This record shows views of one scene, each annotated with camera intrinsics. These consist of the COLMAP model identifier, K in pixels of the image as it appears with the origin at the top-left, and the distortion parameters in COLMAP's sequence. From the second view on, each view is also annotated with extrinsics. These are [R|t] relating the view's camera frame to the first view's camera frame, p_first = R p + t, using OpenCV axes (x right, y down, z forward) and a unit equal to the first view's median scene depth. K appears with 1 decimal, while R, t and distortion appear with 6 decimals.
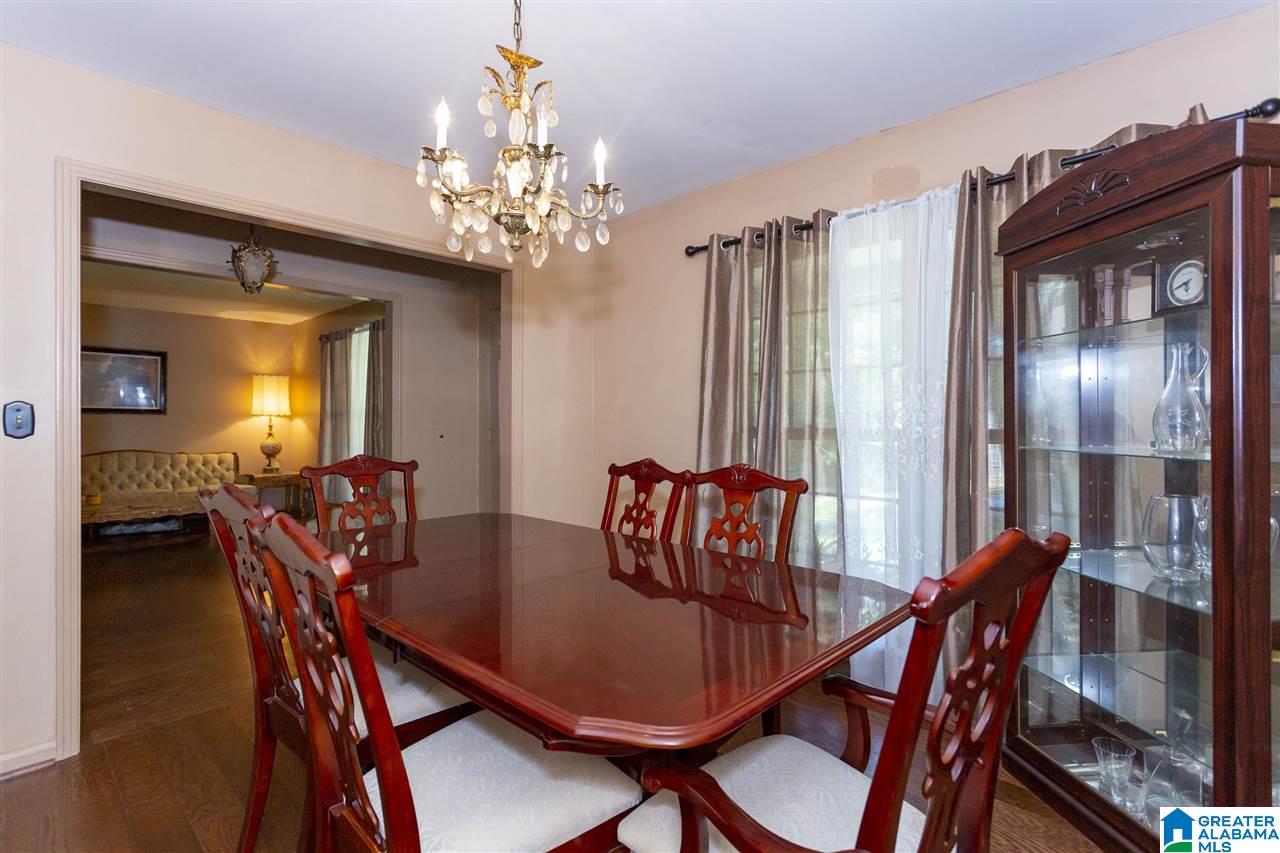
lens RADIAL K [[605.2, 0, 642.5], [0, 605.2, 420.7], [0, 0, 1]] dist [0.004981, 0.000434]
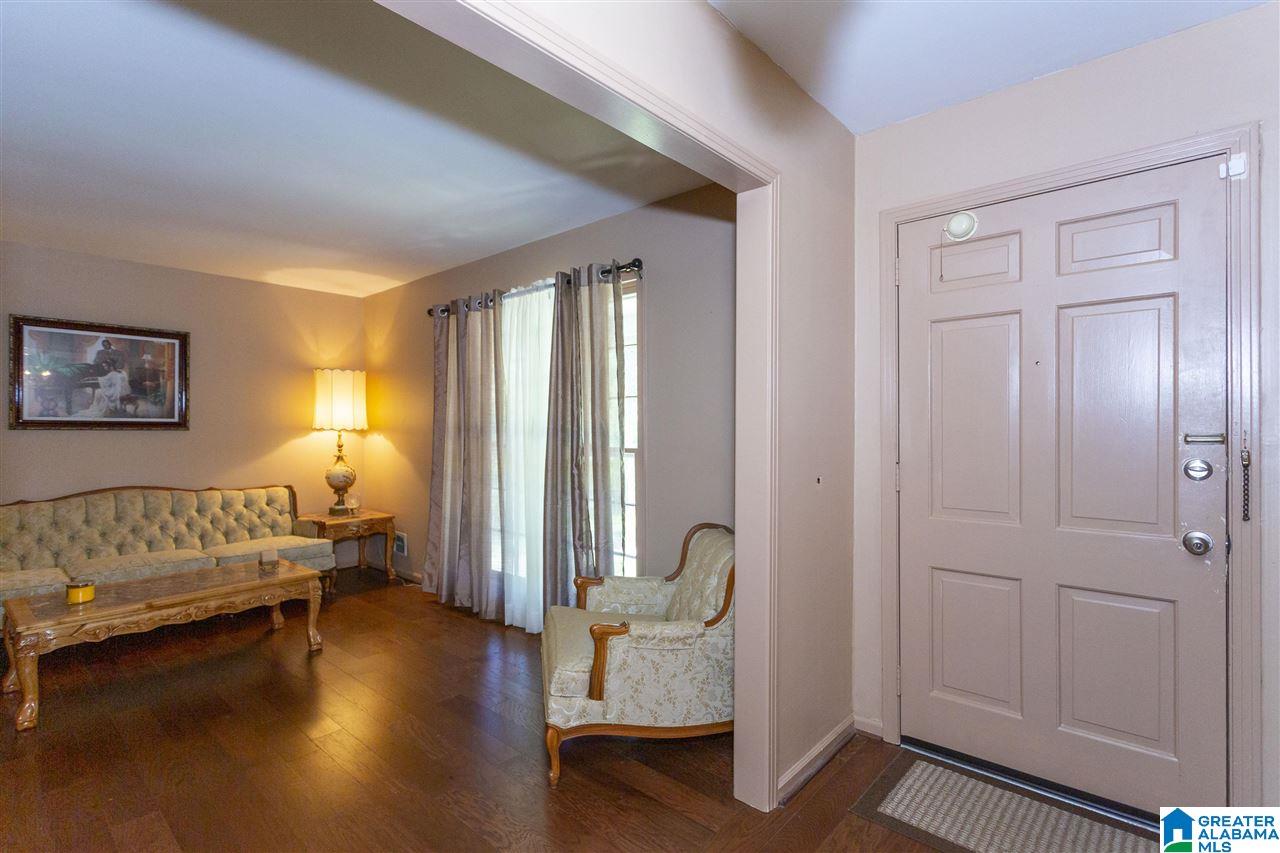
lens RADIAL K [[605.2, 0, 637.6], [0, 605.2, 429.5], [0, 0, 1]] dist [0.004981, 0.000434]
pose [[0.999678, -0.004824, 0.024923, -0.323047], [0.004624, 0.999957, 0.008075, -0.013689], [-0.024961, -0.007957, 0.999657, 0.343680]]
